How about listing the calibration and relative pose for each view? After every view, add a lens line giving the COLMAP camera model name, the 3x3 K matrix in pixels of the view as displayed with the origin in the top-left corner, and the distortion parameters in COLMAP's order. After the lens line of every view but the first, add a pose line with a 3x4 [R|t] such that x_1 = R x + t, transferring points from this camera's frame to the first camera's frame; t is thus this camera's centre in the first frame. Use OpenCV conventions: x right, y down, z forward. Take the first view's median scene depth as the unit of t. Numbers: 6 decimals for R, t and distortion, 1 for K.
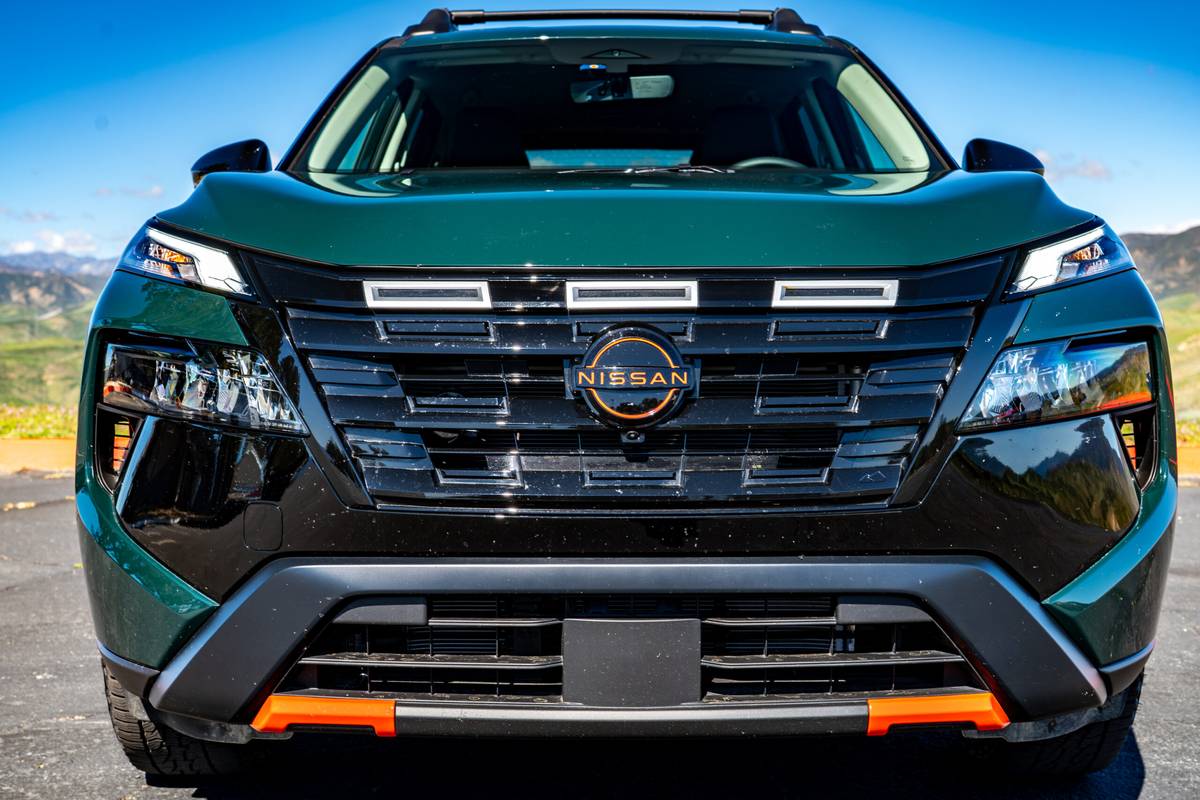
lens RADIAL K [[1578.9, 0, 604.8], [0, 1578.9, 398.0], [0, 0, 1]] dist [0.014766, 0.000000]
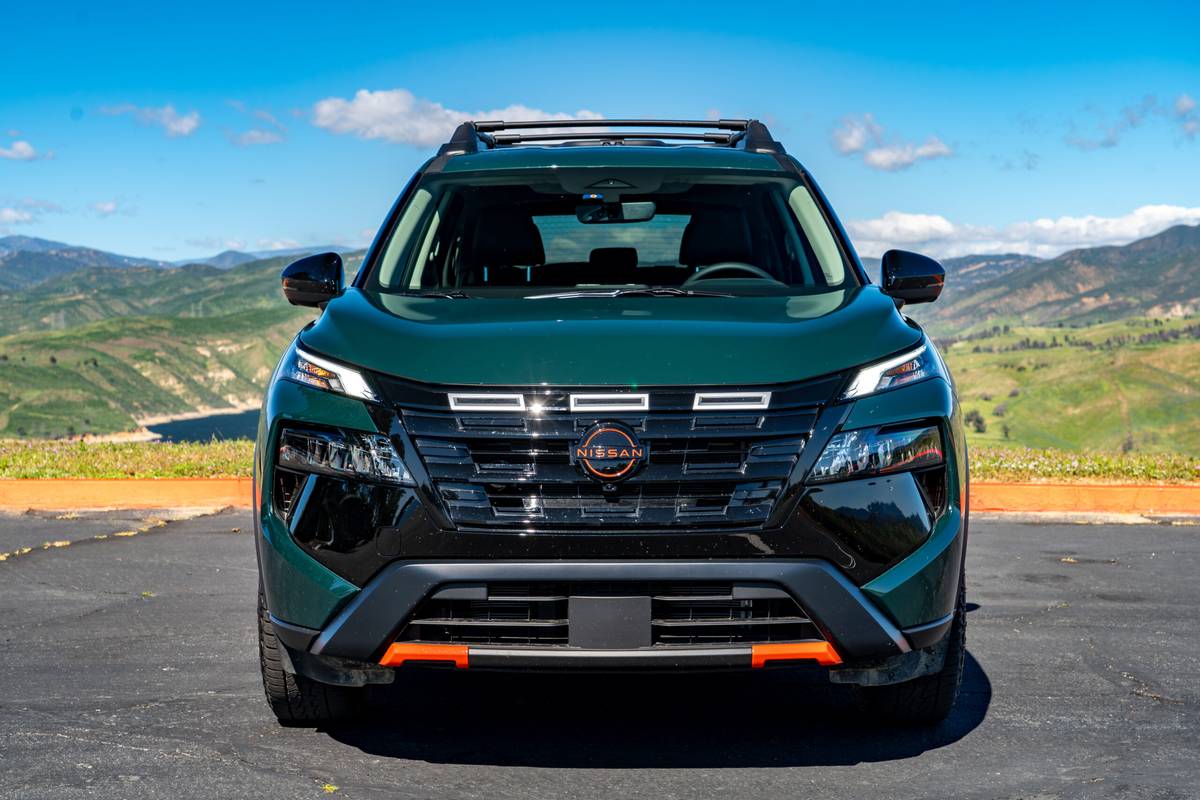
lens RADIAL K [[1951.9, 0, 594.8], [0, 1951.9, 401.6], [0, 0, 1]] dist [0.036990, 0.000000]
pose [[0.999870, -0.002164, -0.015980, 0.034169], [0.001996, 0.999942, -0.010545, -0.043736], [0.016002, 0.010511, 0.999817, -1.050599]]
